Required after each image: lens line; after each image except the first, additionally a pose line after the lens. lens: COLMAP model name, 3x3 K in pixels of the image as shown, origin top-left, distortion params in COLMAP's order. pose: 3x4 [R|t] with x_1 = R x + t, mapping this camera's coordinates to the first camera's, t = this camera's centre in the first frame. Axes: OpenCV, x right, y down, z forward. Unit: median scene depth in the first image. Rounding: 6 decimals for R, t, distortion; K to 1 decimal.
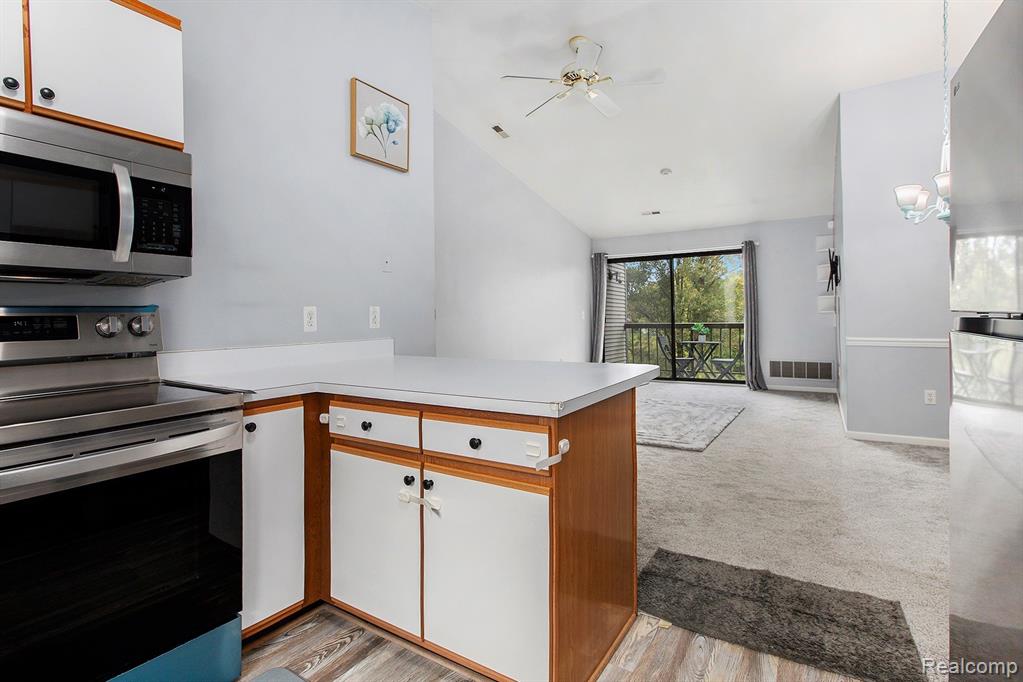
lens RADIAL K [[489.4, 0, 502.9], [0, 489.4, 315.6], [0, 0, 1]] dist [-0.029748, 0.011384]
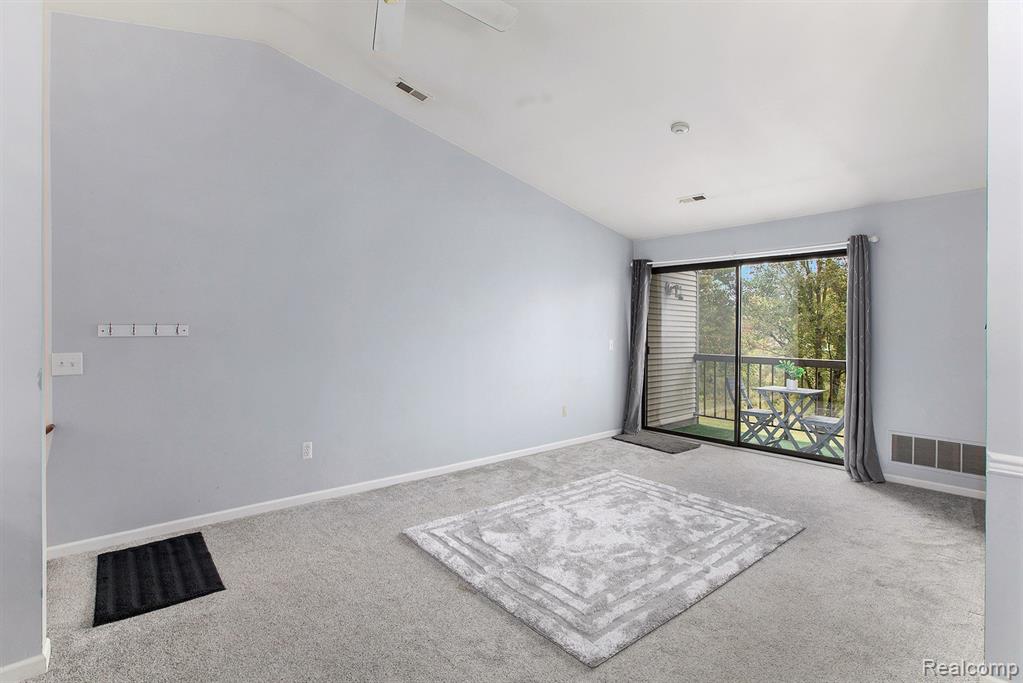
lens RADIAL K [[489.4, 0, 504.4], [0, 489.4, 330.8], [0, 0, 1]] dist [-0.029748, 0.011384]
pose [[0.957593, 0.020342, -0.287405, 0.251531], [-0.015893, 0.999715, 0.017805, -0.037195], [0.287685, -0.012482, 0.957644, 0.282733]]
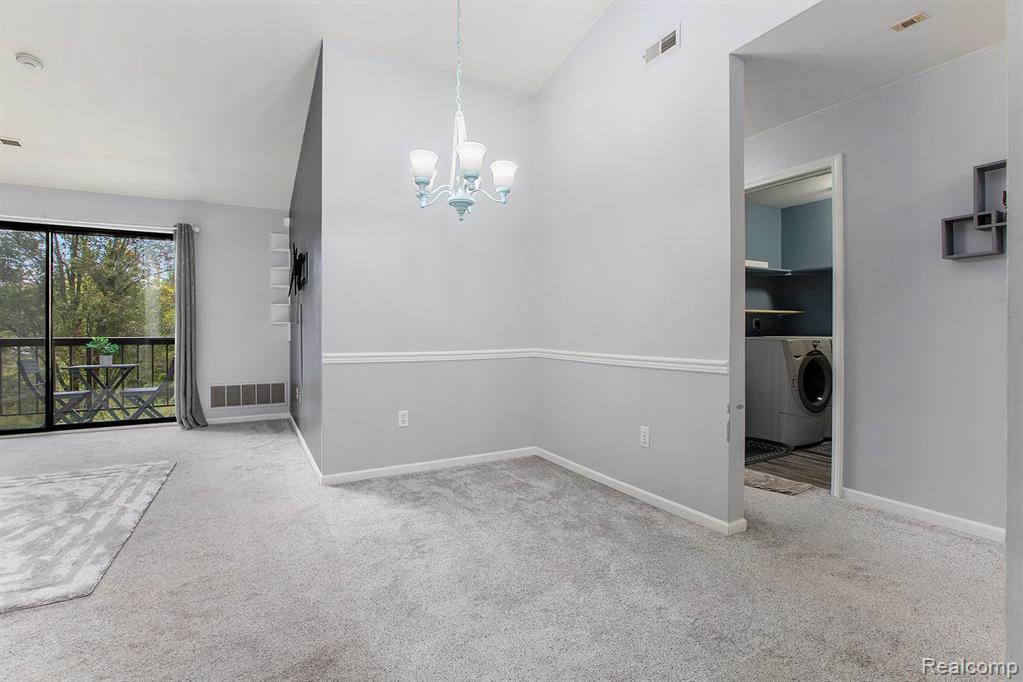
lens RADIAL K [[489.4, 0, 509.1], [0, 489.4, 333.0], [0, 0, 1]] dist [-0.029748, 0.011384]
pose [[0.476258, 0.010018, 0.879248, 0.100067], [-0.012487, 0.999911, -0.004629, 0.006330], [-0.879217, -0.008774, 0.476341, 0.219631]]
